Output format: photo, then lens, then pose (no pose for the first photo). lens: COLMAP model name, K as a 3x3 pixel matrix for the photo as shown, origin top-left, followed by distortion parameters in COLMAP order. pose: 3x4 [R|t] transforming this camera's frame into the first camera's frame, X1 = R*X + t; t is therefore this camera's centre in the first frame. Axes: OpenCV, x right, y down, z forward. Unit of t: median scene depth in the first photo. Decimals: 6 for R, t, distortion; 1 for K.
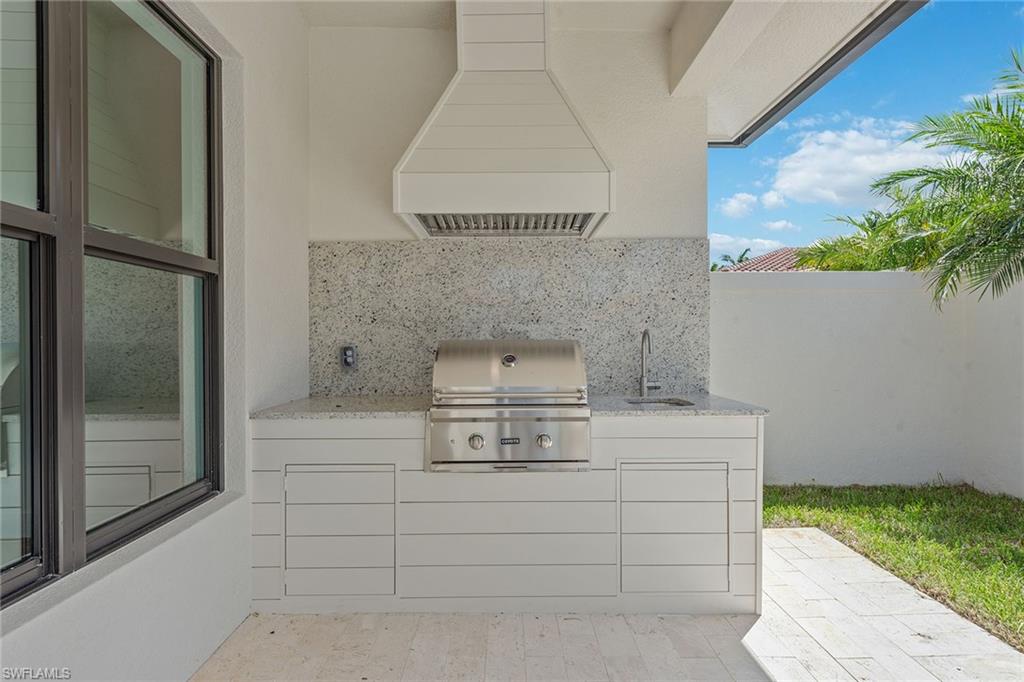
lens RADIAL K [[532.4, 0, 512.0], [0, 532.4, 341.0], [0, 0, 1]] dist [0.002630, 0.000770]
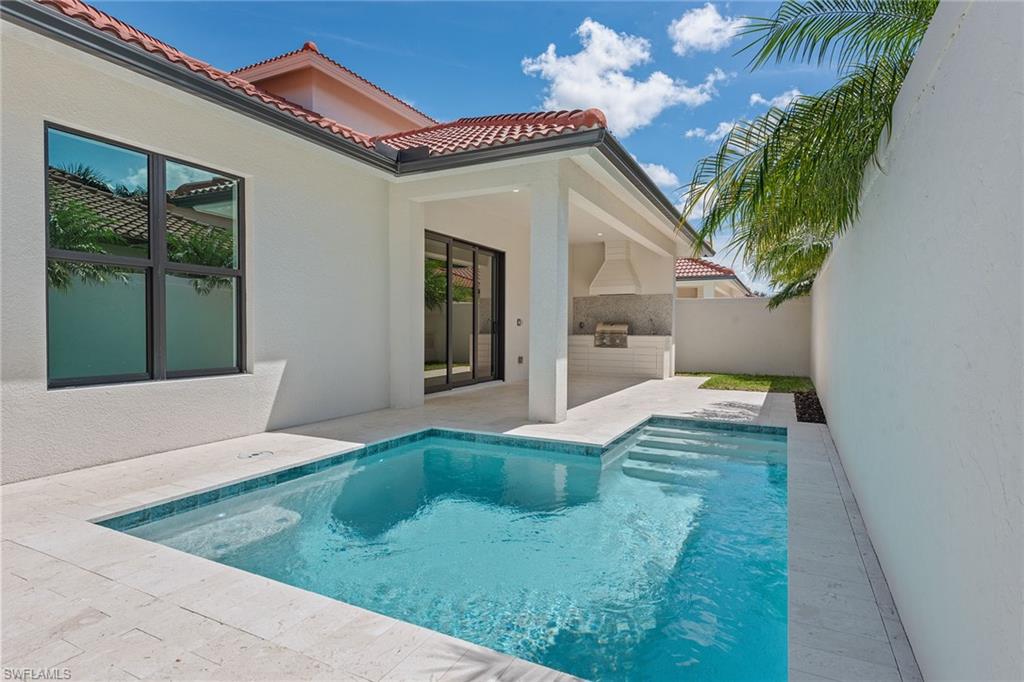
lens RADIAL K [[532.4, 0, 512.0], [0, 532.4, 341.0], [0, 0, 1]] dist [0.002630, 0.000770]
pose [[0.884959, 0.023299, -0.465086, 1.370218], [-0.012246, 0.999567, 0.026773, 0.062404], [0.465508, -0.017998, 0.884861, -3.505824]]
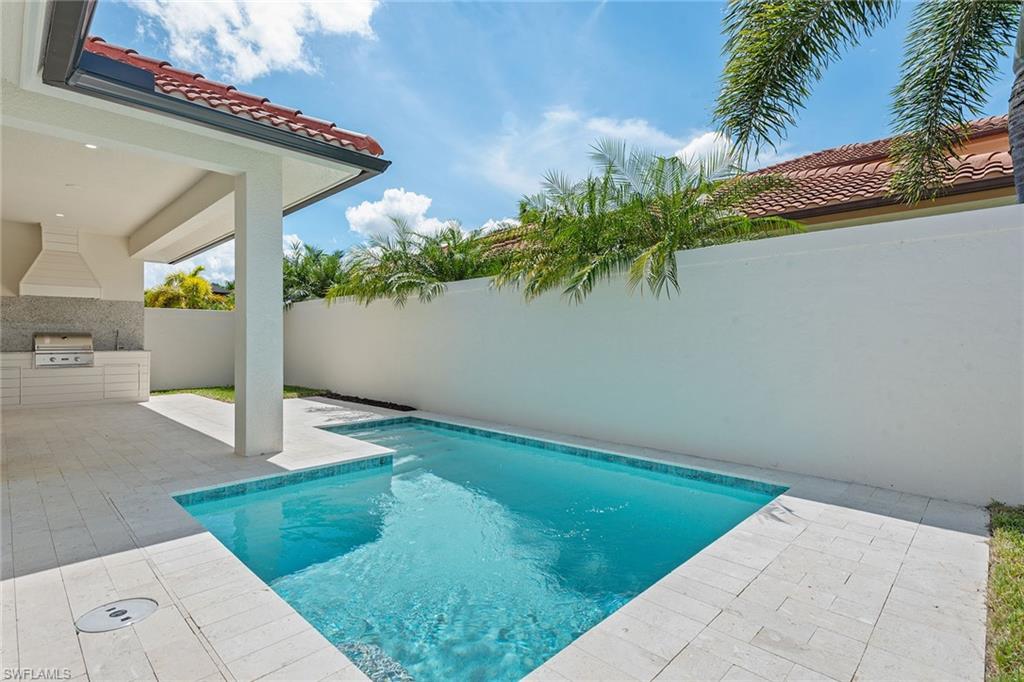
lens RADIAL K [[501.9, 0, 512.0], [0, 501.9, 341.0], [0, 0, 1]] dist [0.001050, 0.008382]
pose [[0.707786, 0.002131, 0.706424, -0.262947], [-0.001663, 0.999998, -0.001351, 0.054639], [-0.706425, -0.000219, 0.707788, -3.376617]]
